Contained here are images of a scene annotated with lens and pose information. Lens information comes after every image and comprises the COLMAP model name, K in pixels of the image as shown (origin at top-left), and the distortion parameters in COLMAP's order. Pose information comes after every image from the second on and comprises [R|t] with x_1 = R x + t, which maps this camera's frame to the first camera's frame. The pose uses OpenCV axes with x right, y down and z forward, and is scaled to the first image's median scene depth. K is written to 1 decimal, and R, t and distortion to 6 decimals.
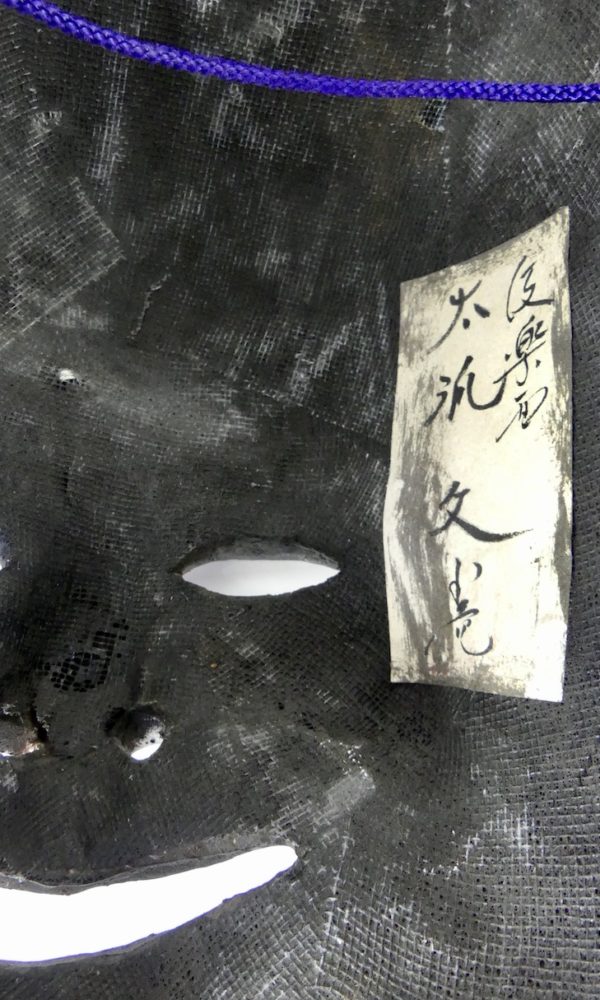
lens RADIAL K [[864.5, 0, 299.5], [0, 864.5, 465.4], [0, 0, 1]] dist [-0.017481, 0.000865]
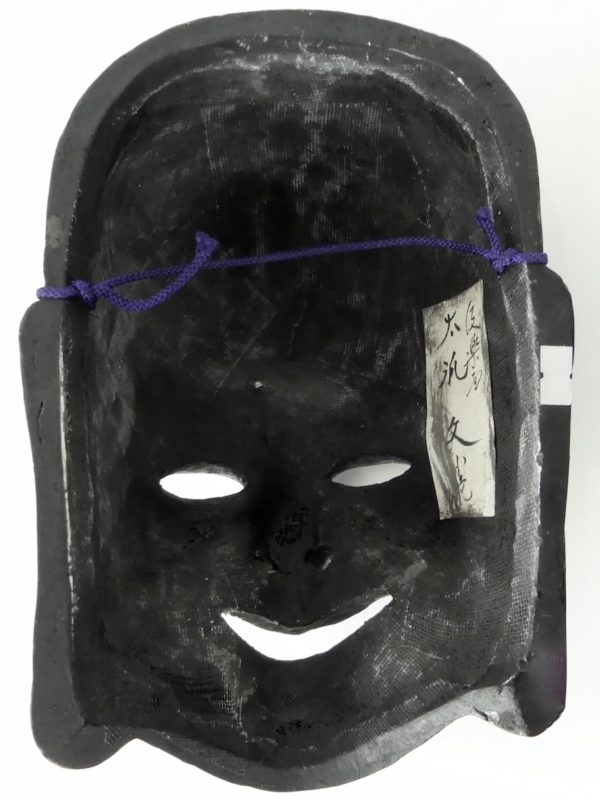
lens RADIAL K [[607.2, 0, 300.0], [0, 607.2, 400.0], [0, 0, 1]] dist [0.003456, -0.000039]
pose [[0.968962, -0.152746, -0.194375, 0.104190], [0.154213, 0.988008, -0.007650, -0.058489], [0.193213, -0.022563, 0.980897, -0.413999]]
